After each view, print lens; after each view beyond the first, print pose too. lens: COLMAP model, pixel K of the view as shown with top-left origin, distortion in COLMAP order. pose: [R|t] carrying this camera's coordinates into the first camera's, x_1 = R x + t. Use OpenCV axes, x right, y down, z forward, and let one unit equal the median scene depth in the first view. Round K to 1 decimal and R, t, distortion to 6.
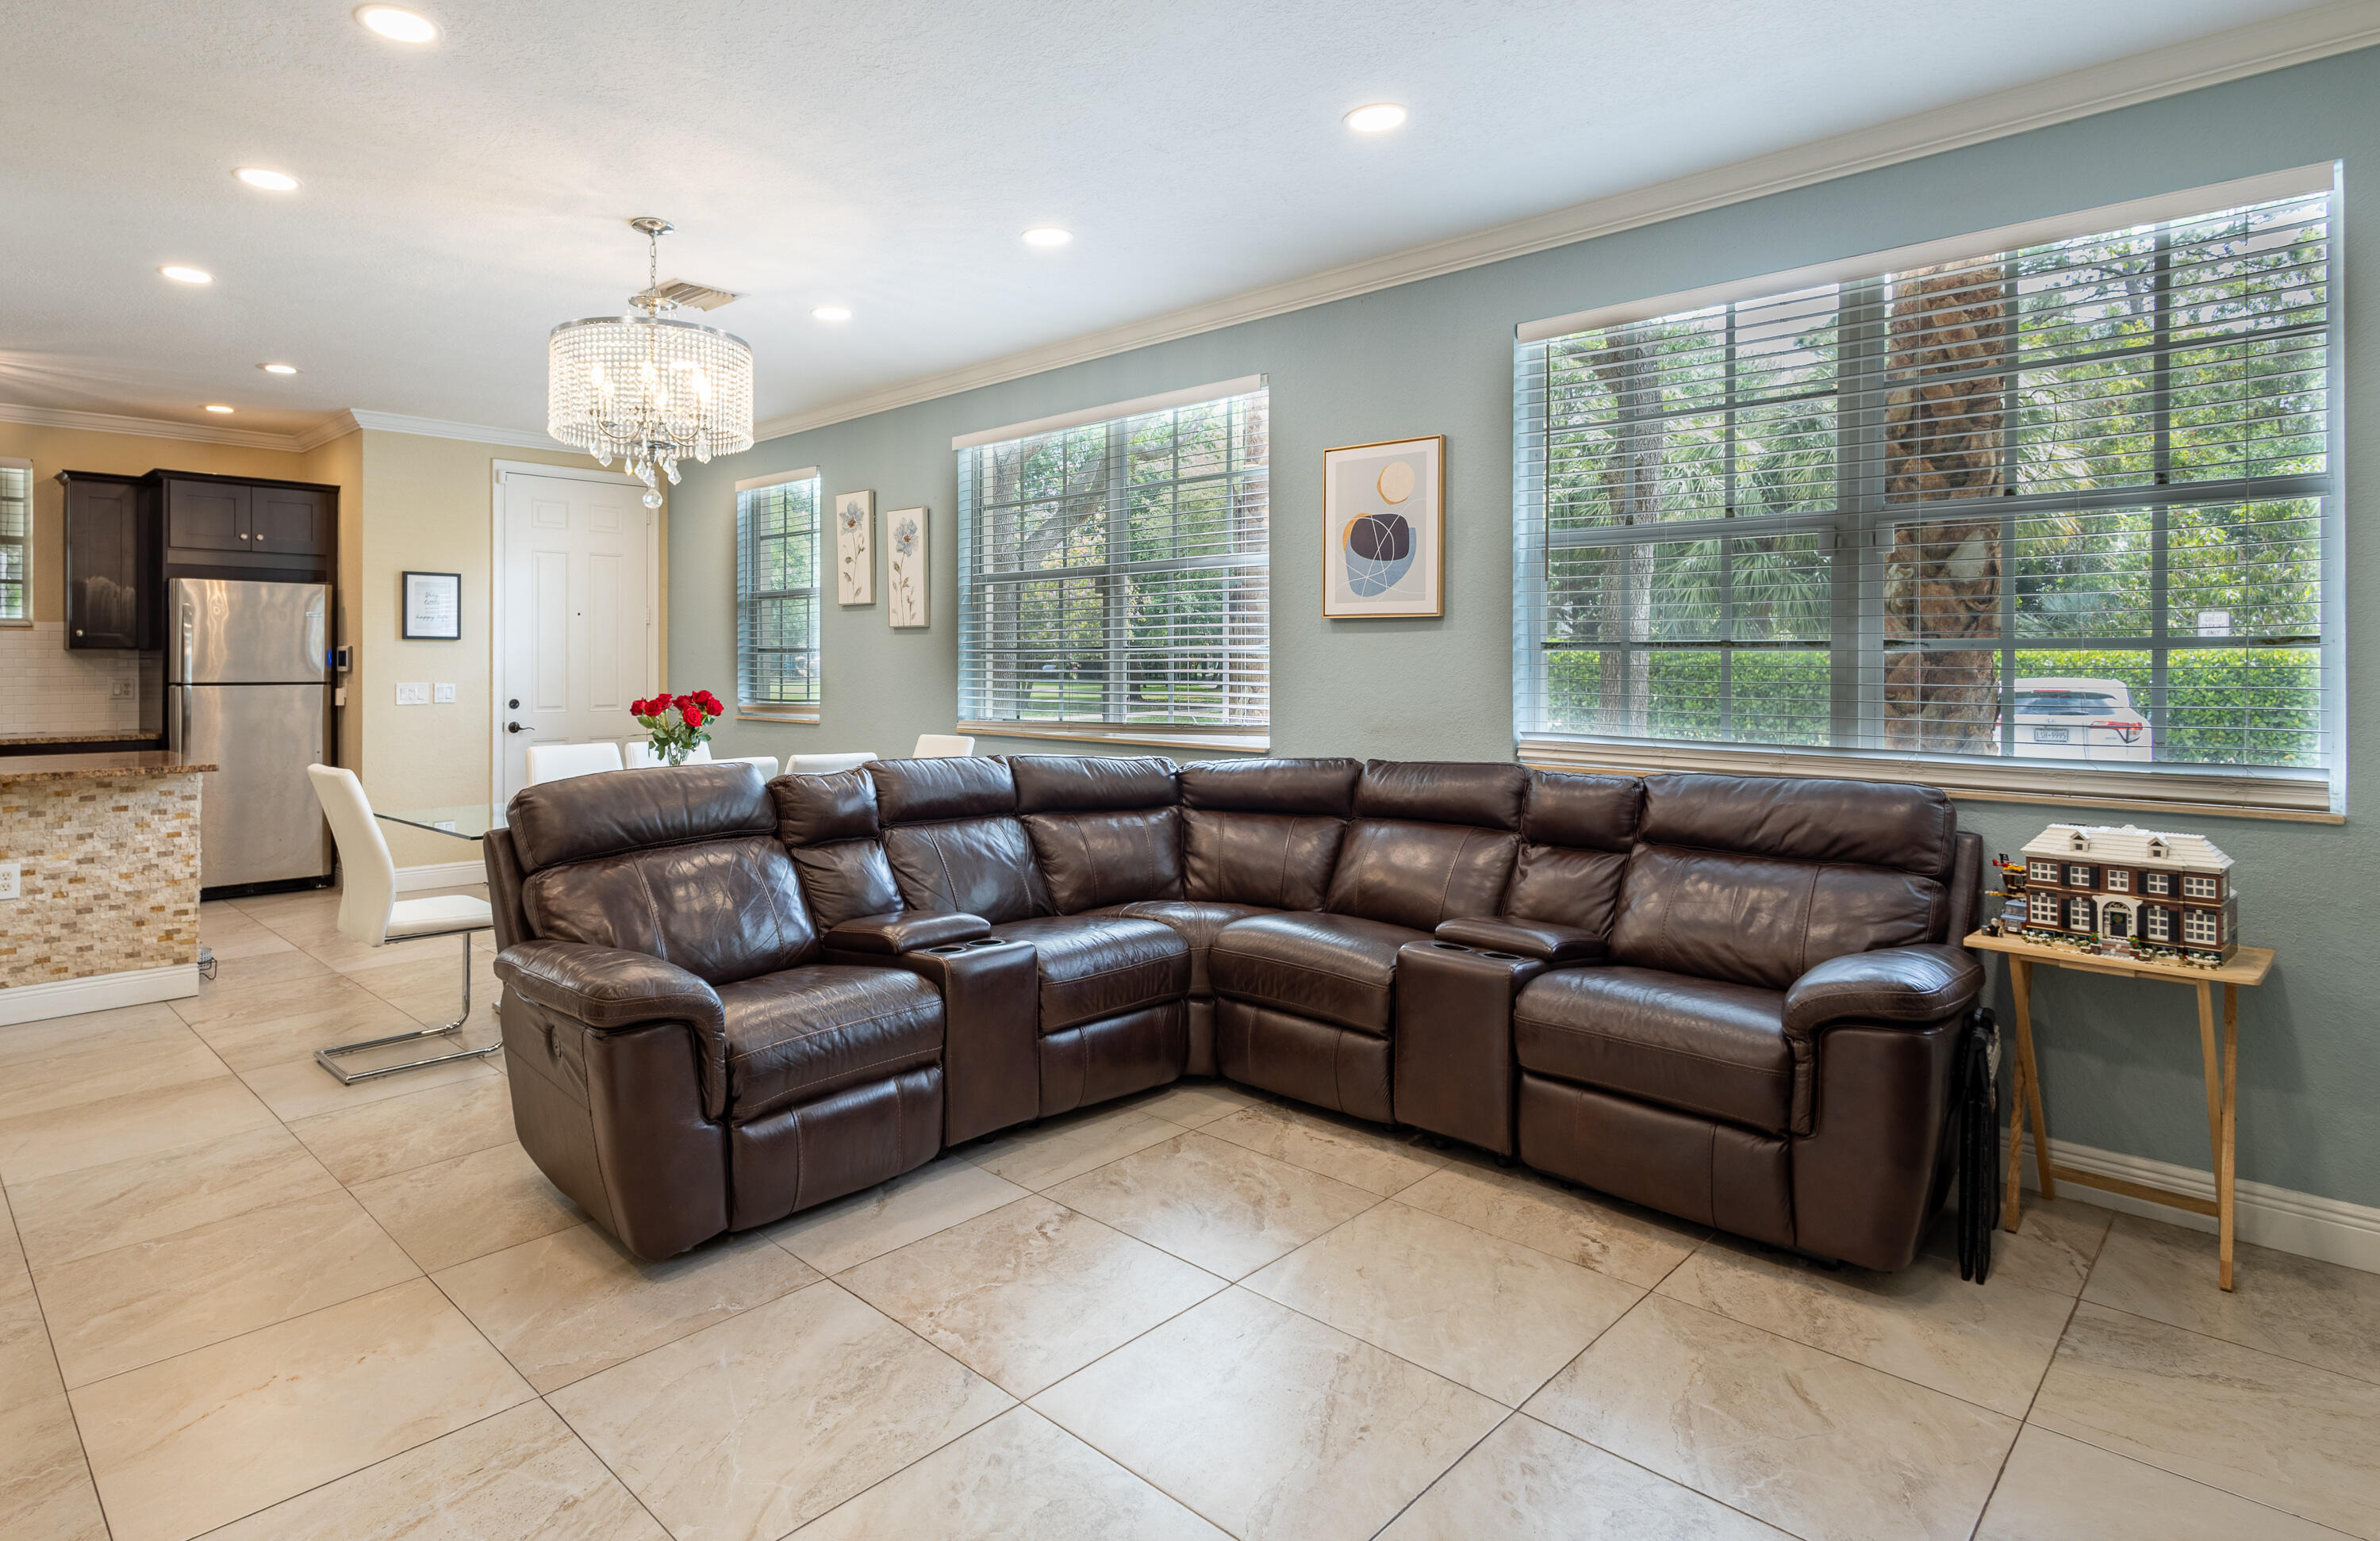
lens RADIAL K [[1385.0, 0, 1189.3], [0, 1385.0, 669.2], [0, 0, 1]] dist [0.003961, 0.000470]
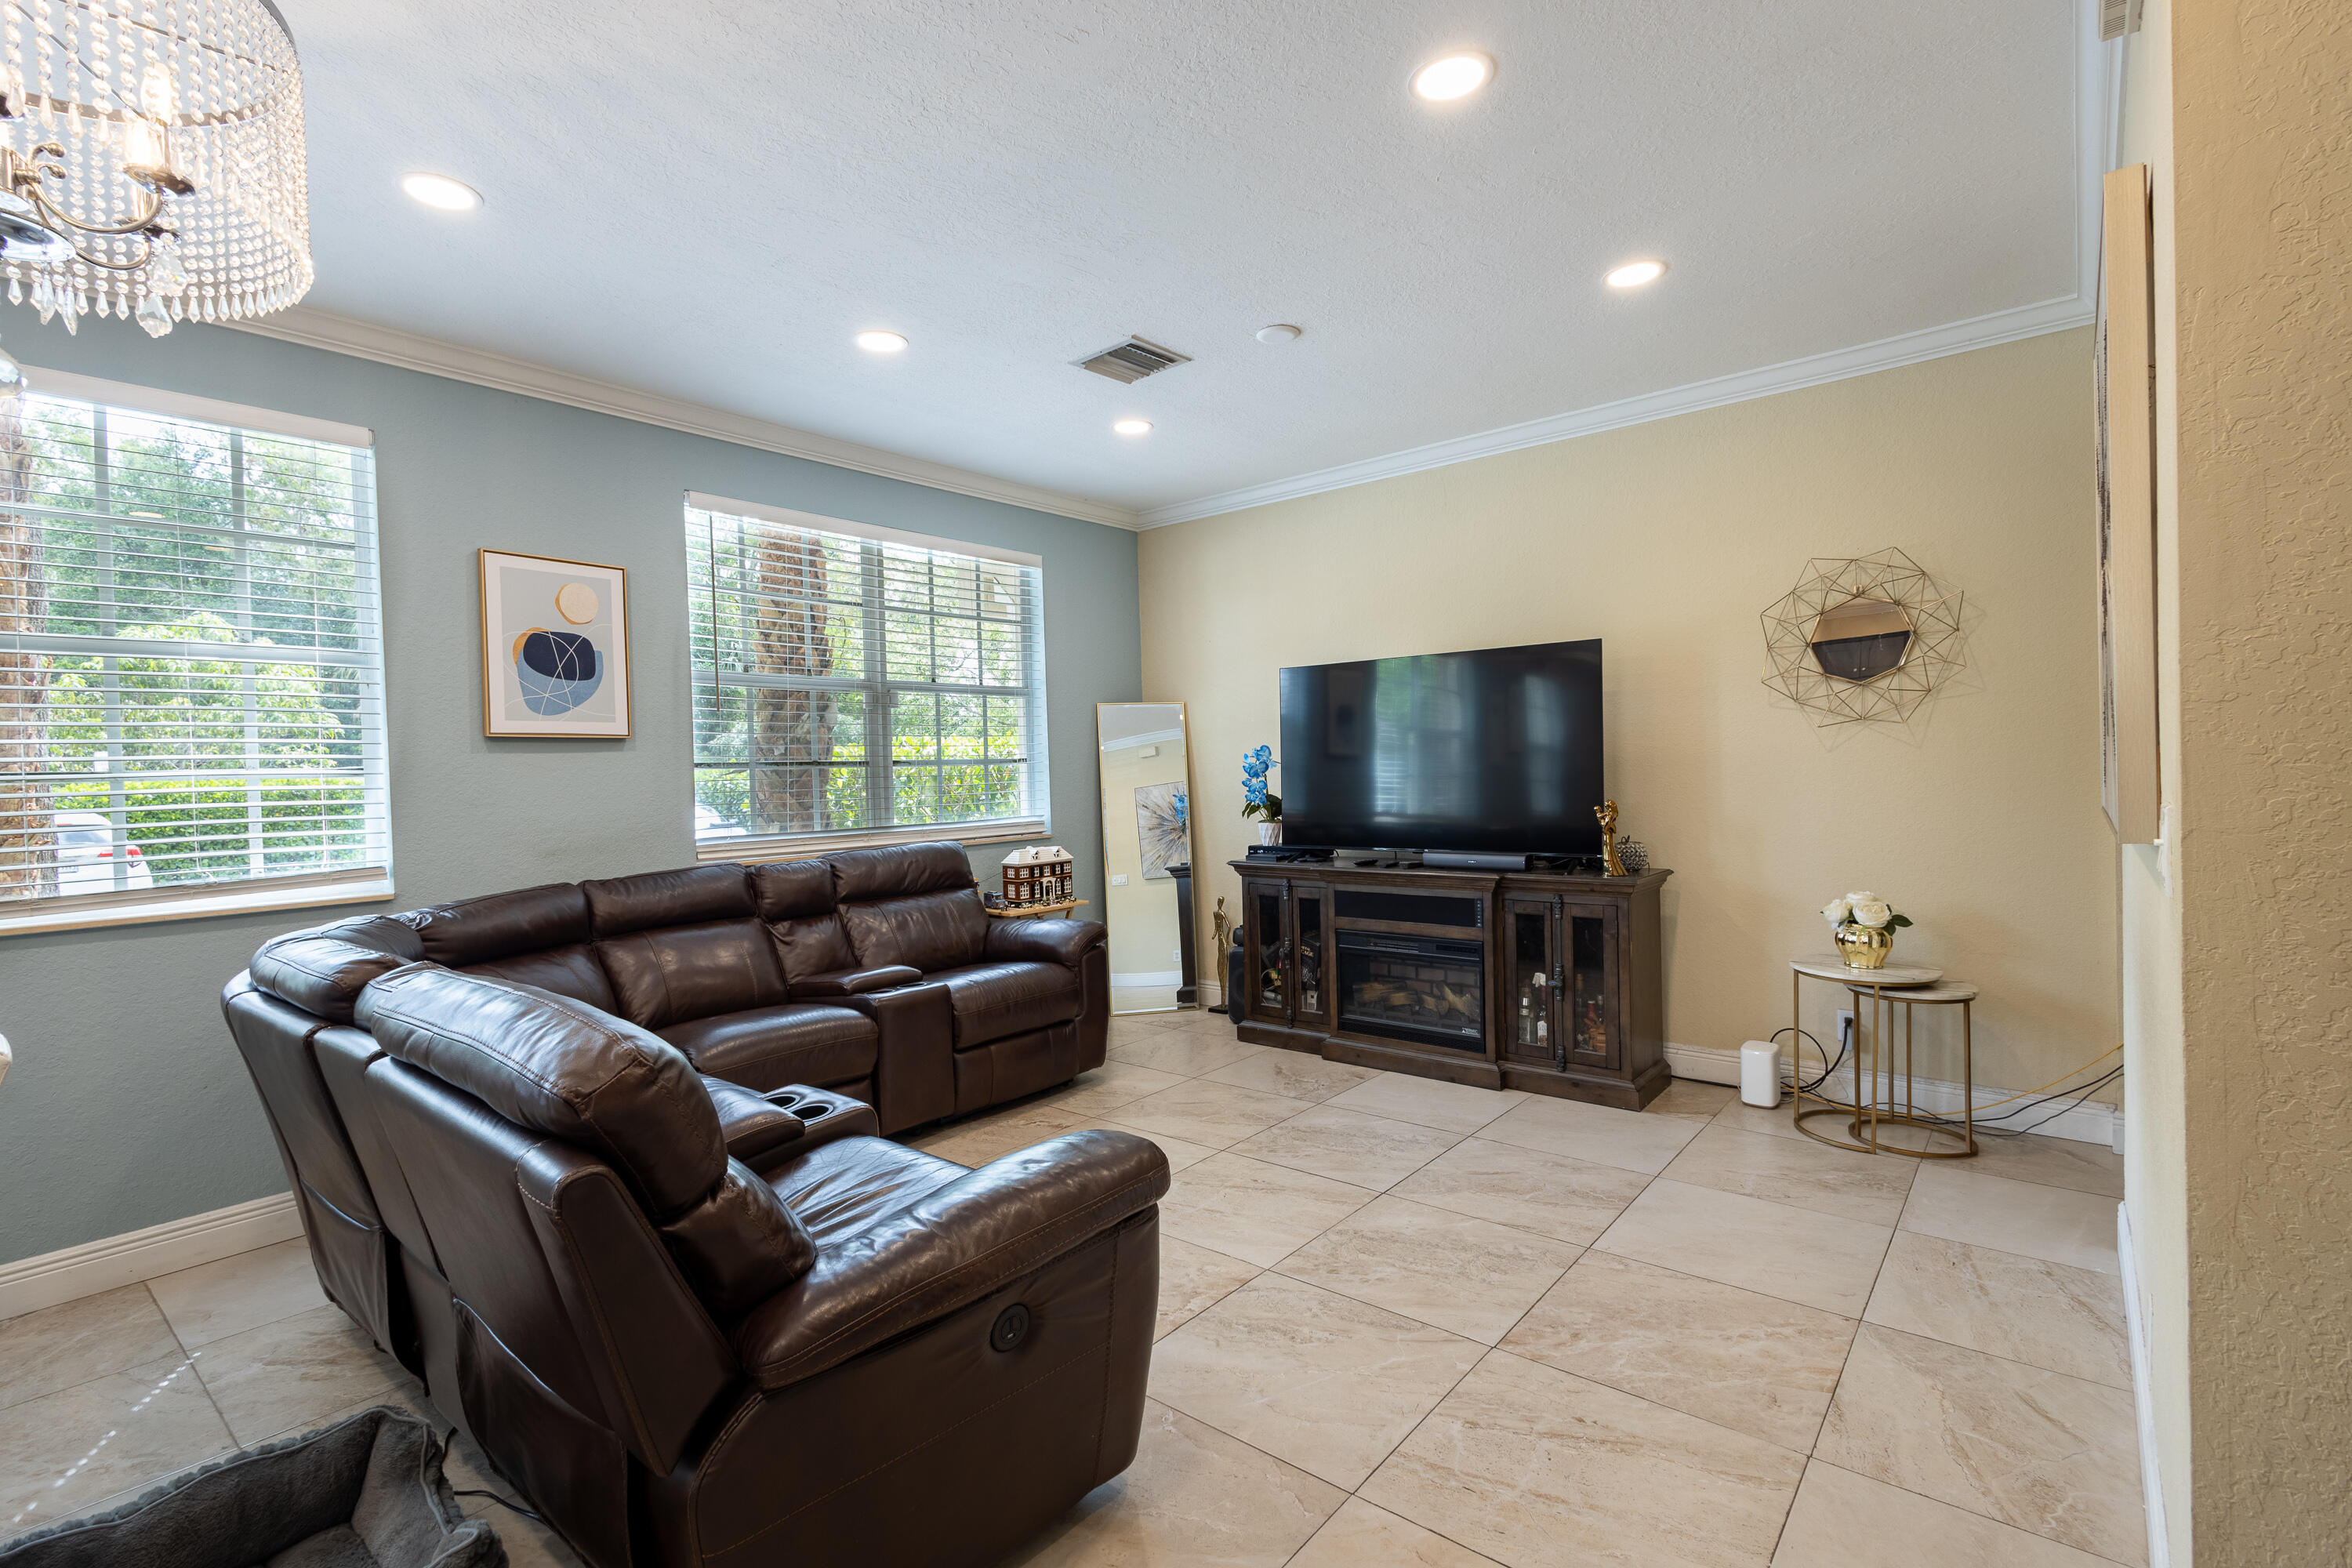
lens RADIAL K [[1078.0, 0, 1166.0], [0, 1078.0, 790.4], [0, 0, 1]] dist [0.002511, 0.000554]
pose [[-0.110119, -0.017619, 0.993762, -0.726987], [0.036795, 0.999085, 0.021791, -0.000950], [-0.993237, 0.038965, -0.109370, 0.718363]]
